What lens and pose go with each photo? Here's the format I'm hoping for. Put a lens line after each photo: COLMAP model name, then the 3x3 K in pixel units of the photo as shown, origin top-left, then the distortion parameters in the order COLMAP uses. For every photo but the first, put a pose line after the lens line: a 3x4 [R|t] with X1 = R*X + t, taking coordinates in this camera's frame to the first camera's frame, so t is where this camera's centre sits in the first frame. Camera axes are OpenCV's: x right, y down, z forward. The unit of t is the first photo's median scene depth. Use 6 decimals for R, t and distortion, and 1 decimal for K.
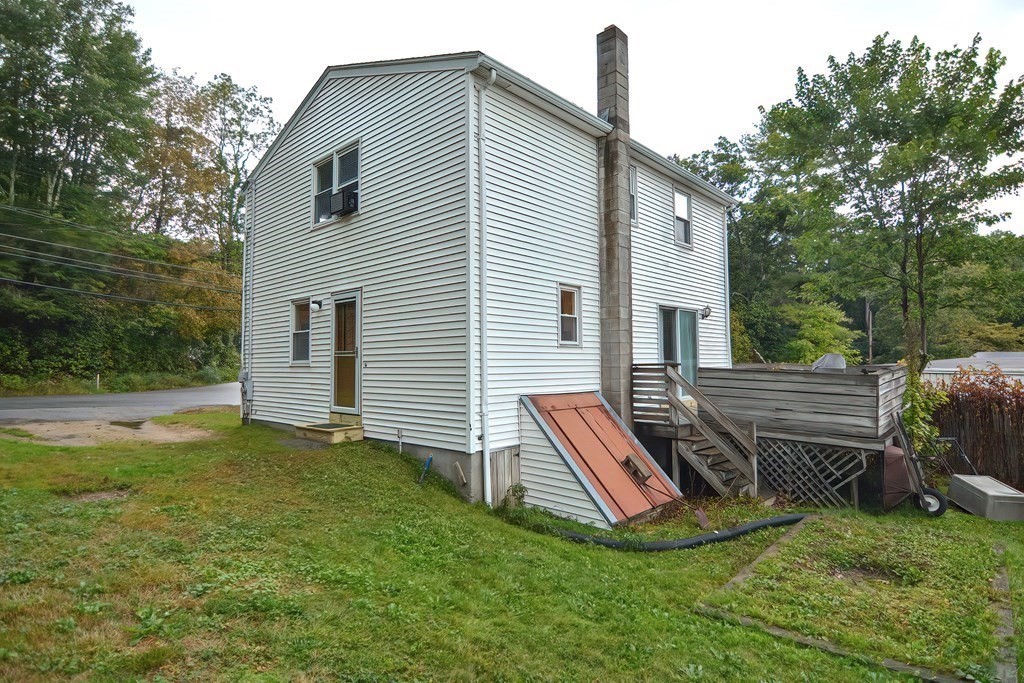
lens RADIAL K [[502.6, 0, 515.1], [0, 502.6, 335.5], [0, 0, 1]] dist [-0.009999, -0.002181]
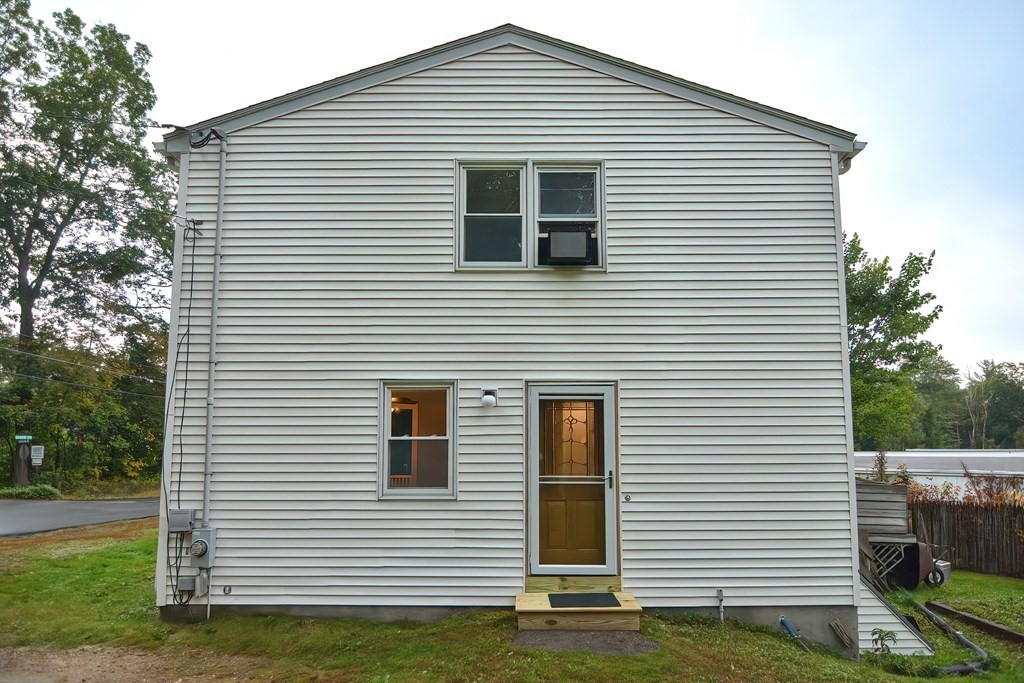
lens RADIAL K [[502.1, 0, 509.7], [0, 502.1, 406.8], [0, 0, 1]] dist [0.003888, -0.008269]
pose [[0.759219, 0.060521, 0.648015, -0.837234], [-0.039202, 0.998112, -0.047288, -0.024071], [-0.649653, 0.010499, 0.760158, 0.575761]]
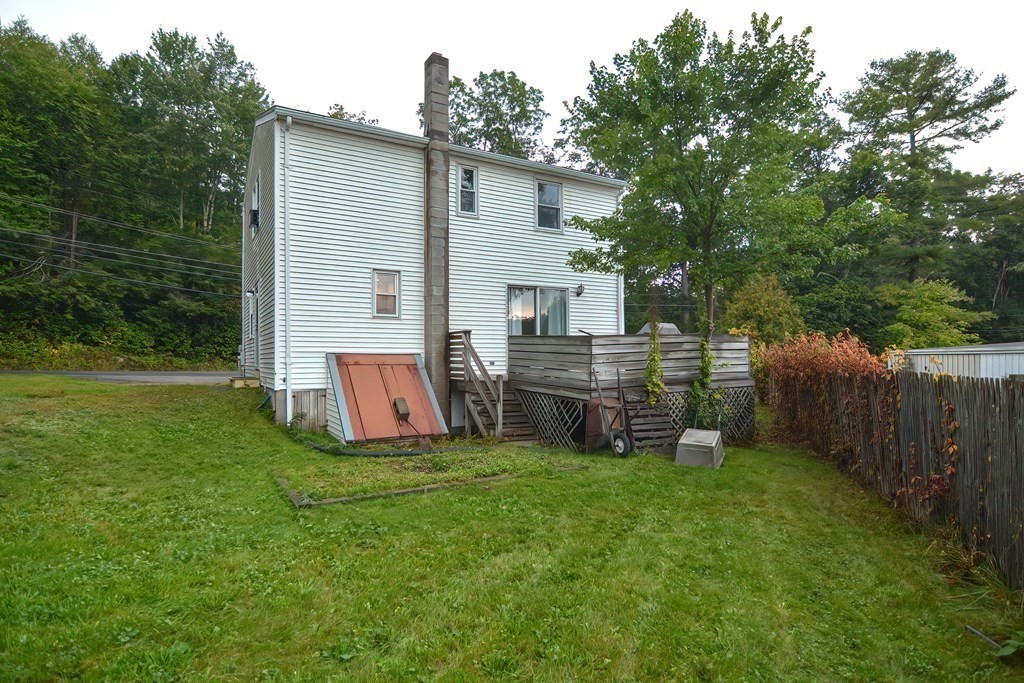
lens RADIAL K [[502.1, 0, 511.3], [0, 502.1, 350.6], [0, 0, 1]] dist [0.003888, -0.008269]
pose [[0.956731, -0.001009, -0.290973, 0.765484], [0.012814, 0.999170, 0.038669, 0.057242], [0.290693, -0.040724, 0.955949, -0.140122]]
